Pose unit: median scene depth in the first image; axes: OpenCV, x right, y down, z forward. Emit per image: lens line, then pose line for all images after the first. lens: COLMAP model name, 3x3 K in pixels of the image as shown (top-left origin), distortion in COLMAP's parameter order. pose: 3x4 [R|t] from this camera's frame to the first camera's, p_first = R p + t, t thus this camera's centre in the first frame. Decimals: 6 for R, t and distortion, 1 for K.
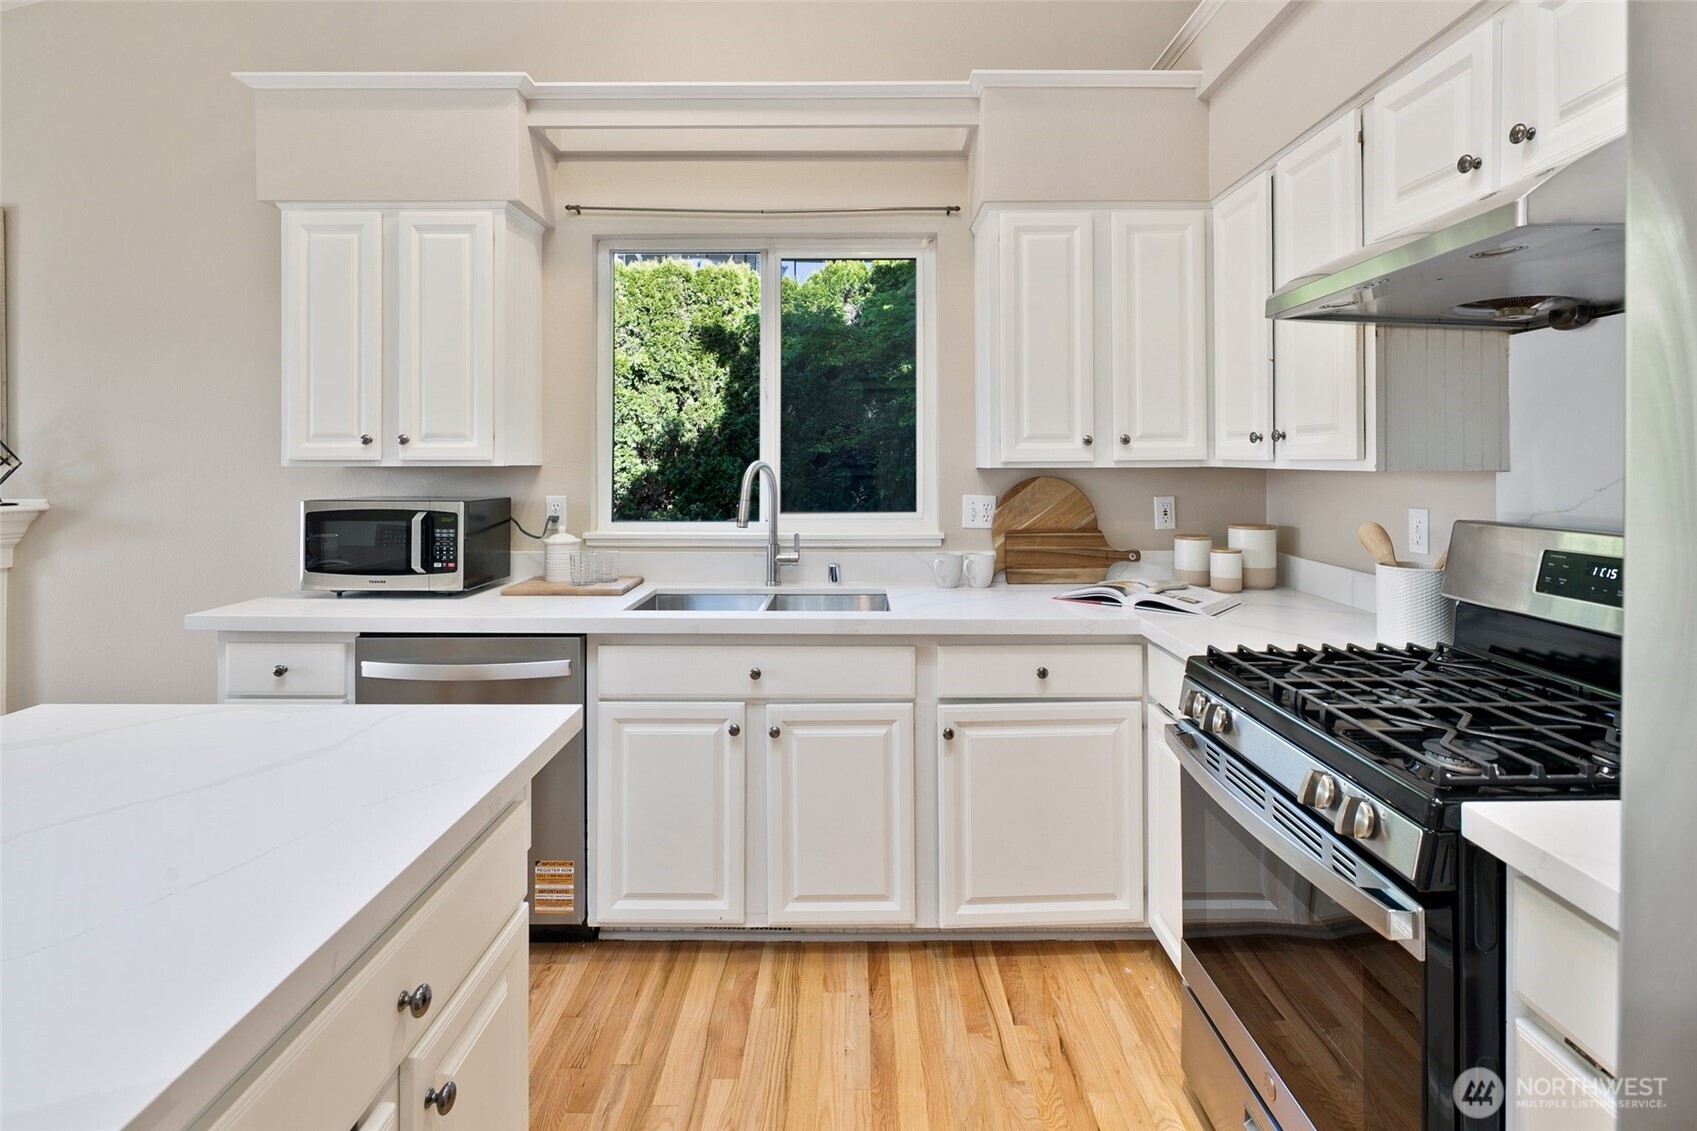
lens RADIAL K [[840.4, 0, 851.0], [0, 840.4, 456.8], [0, 0, 1]] dist [-0.001912, 0.013928]
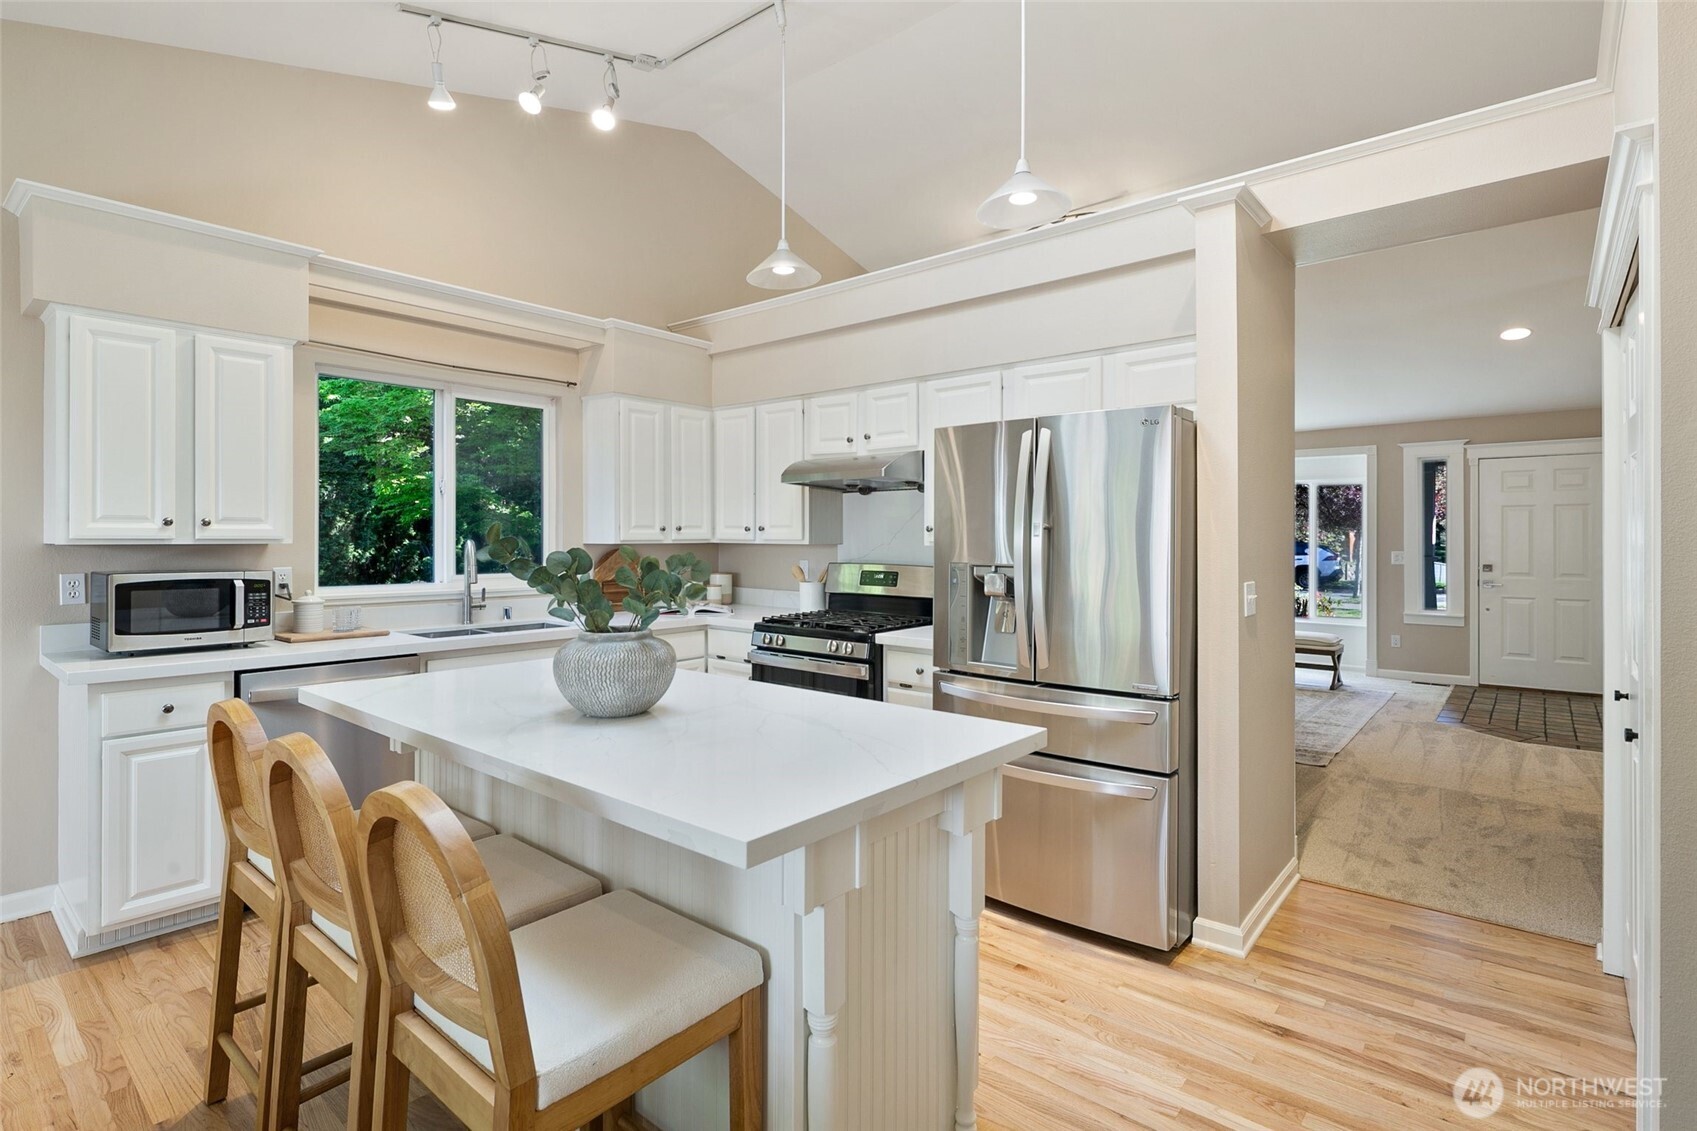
lens RADIAL K [[823.6, 0, 851.6], [0, 823.6, 537.6], [0, 0, 1]] dist [-0.000291, -0.008082]
pose [[0.635954, 0.002441, 0.771723, -0.850259], [-0.005603, 0.999983, 0.001454, -0.004808], [-0.771707, -0.005248, 0.635957, -0.478308]]
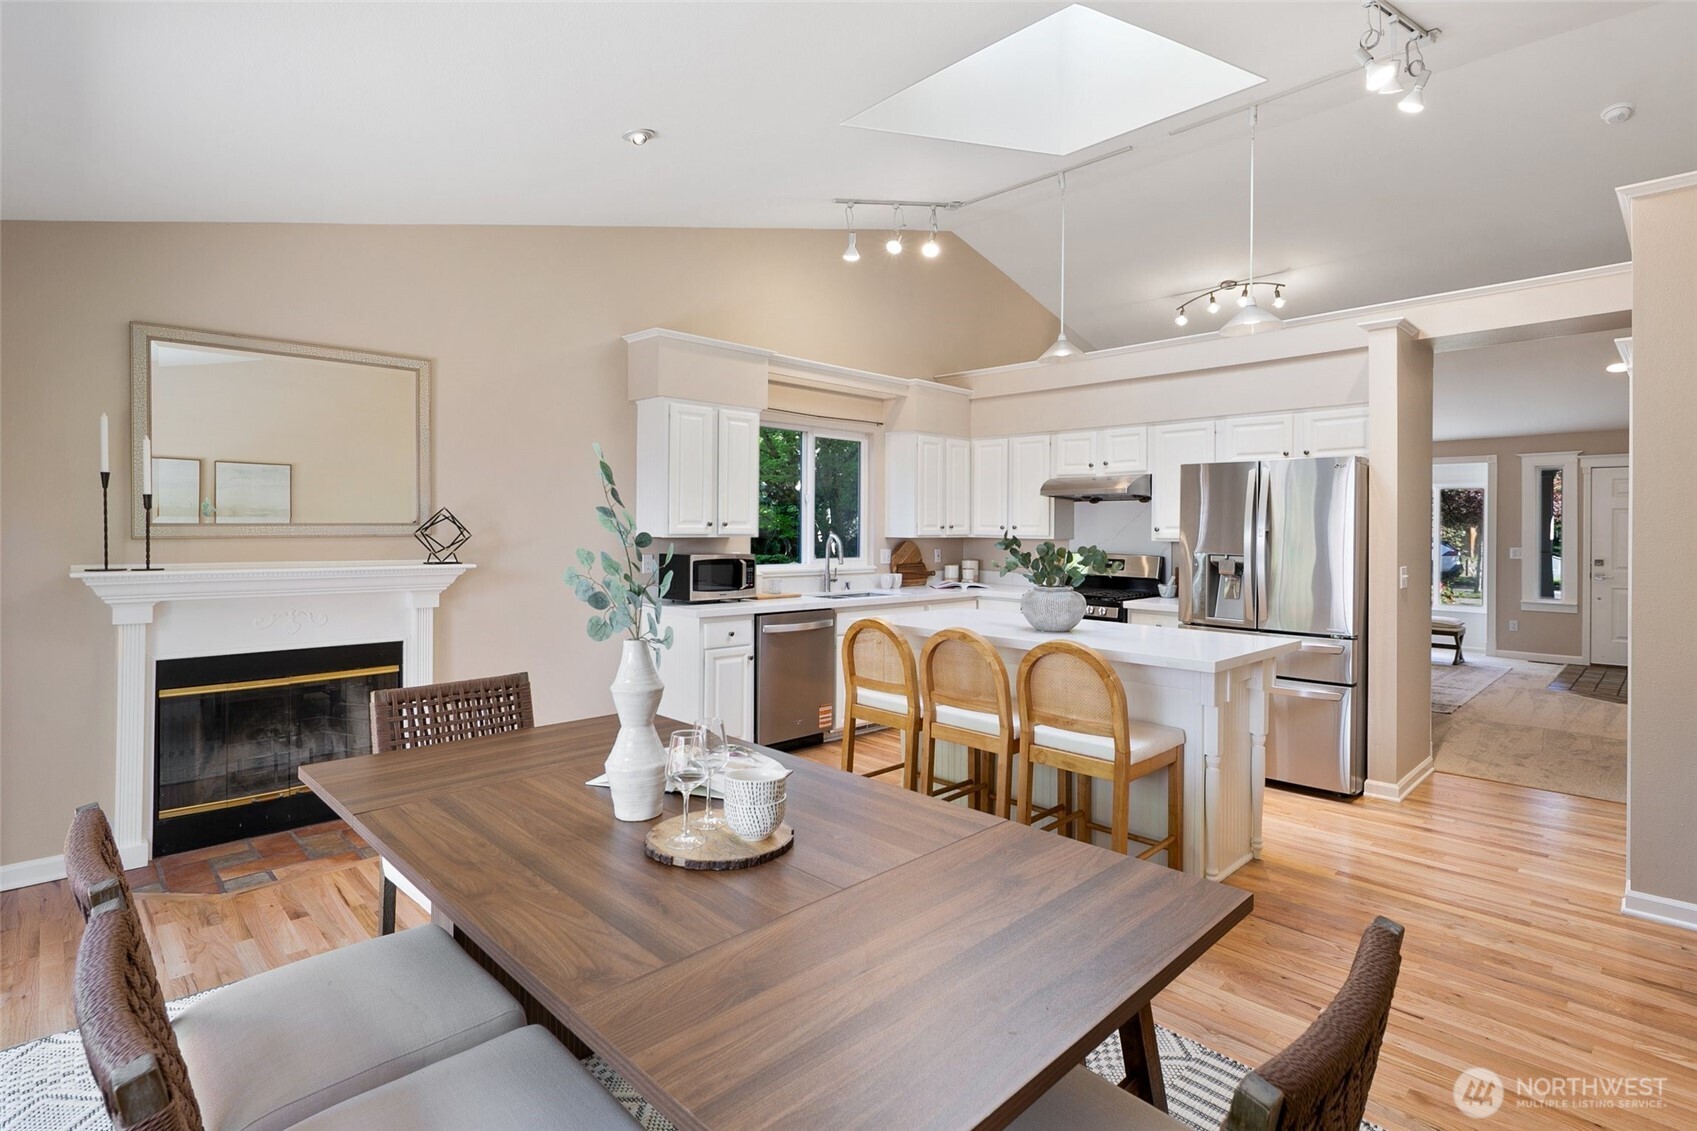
lens RADIAL K [[826.2, 0, 844.3], [0, 826.2, 528.5], [0, 0, 1]] dist [0.001029, -0.008794]
pose [[0.713602, 0.006478, 0.700522, -1.696918], [-0.011245, 0.999934, 0.002208, -0.016758], [-0.700462, -0.009453, 0.713628, -0.599206]]
